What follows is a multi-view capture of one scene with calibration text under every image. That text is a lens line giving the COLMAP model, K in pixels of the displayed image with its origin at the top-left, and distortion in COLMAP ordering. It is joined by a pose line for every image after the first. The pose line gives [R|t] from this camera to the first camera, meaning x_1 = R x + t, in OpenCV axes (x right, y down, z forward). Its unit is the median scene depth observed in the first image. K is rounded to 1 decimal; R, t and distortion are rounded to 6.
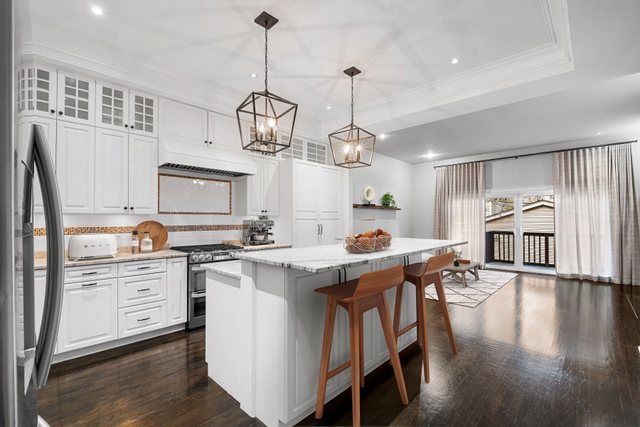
lens RADIAL K [[285.3, 0, 315.1], [0, 285.3, 220.5], [0, 0, 1]] dist [0.001195, -0.000047]
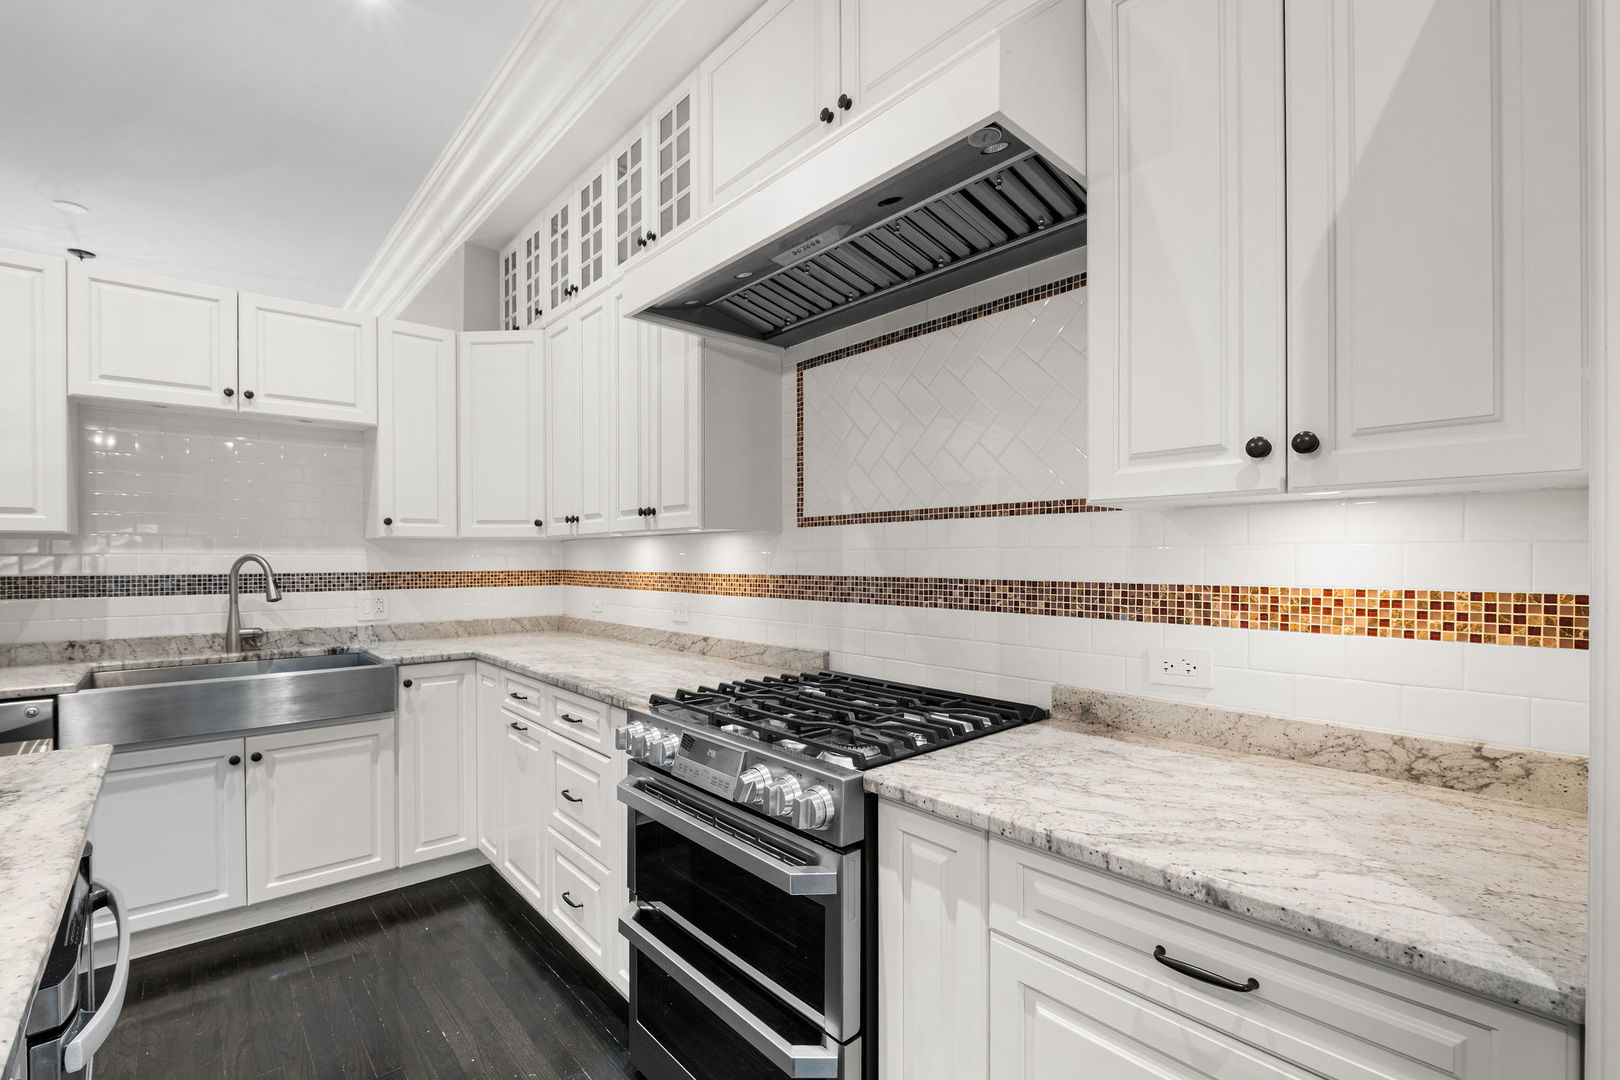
lens RADIAL K [[722.1, 0, 797.7], [0, 722.1, 557.8], [0, 0, 1]] dist [0.001195, -0.000047]
pose [[-0.092443, -0.002087, -0.995716, 0.082271], [-0.003722, 0.999992, -0.001750, 0.005401], [0.995711, 0.003544, -0.092450, 1.146713]]
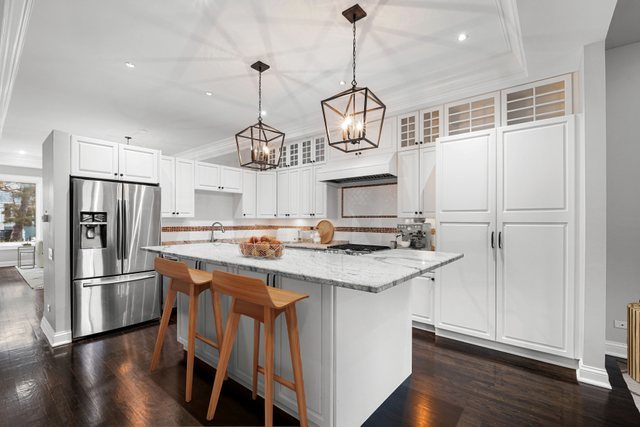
lens RADIAL K [[285.3, 0, 315.1], [0, 285.3, 220.5], [0, 0, 1]] dist [0.001195, -0.000047]
pose [[0.071553, -0.003891, -0.997429, 0.825030], [-0.010503, 0.999934, -0.004654, -0.003678], [0.997382, 0.010809, 0.071507, 0.847216]]
